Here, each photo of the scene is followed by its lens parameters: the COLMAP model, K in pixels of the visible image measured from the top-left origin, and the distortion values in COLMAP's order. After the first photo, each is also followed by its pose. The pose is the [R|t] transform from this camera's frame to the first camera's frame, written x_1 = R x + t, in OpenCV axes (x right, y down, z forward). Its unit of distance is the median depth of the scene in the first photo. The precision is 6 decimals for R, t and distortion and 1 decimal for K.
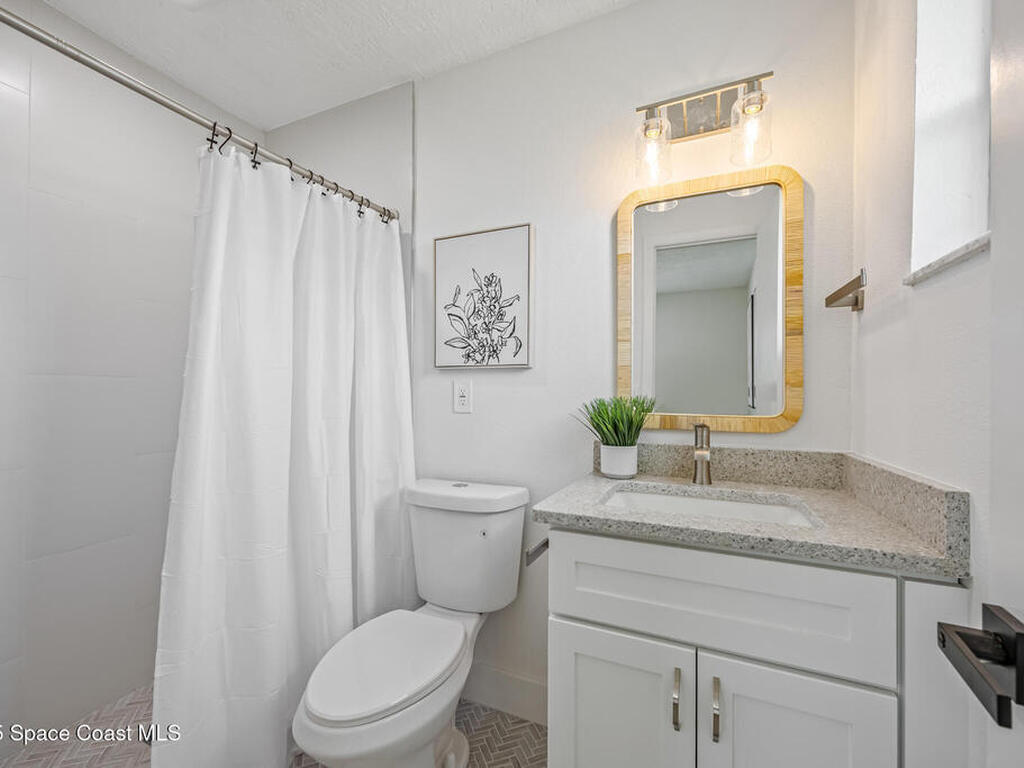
lens RADIAL K [[442.4, 0, 515.3], [0, 442.4, 387.9], [0, 0, 1]] dist [0.000017, 0.000282]
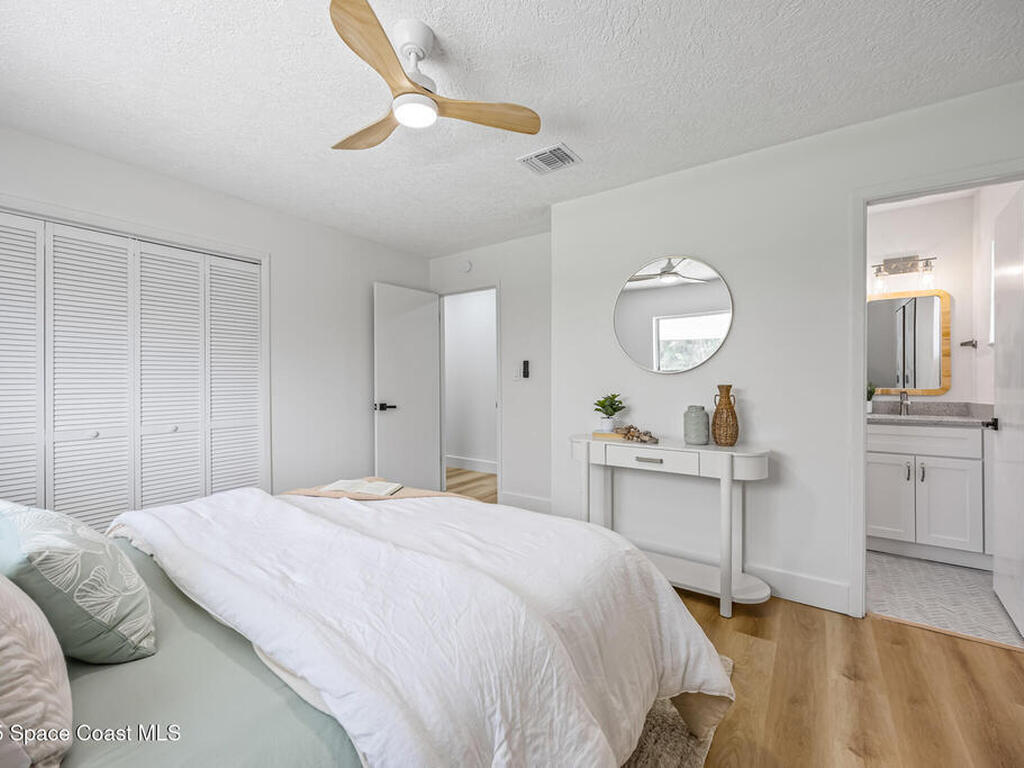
lens RADIAL K [[442.4, 0, 507.9], [0, 442.4, 379.5], [0, 0, 1]] dist [0.000017, 0.000282]
pose [[0.980163, -0.007091, -0.198065, -1.349000], [0.007246, 0.999974, 0.000054, -0.006966], [0.198059, -0.001488, 0.980189, -2.012106]]
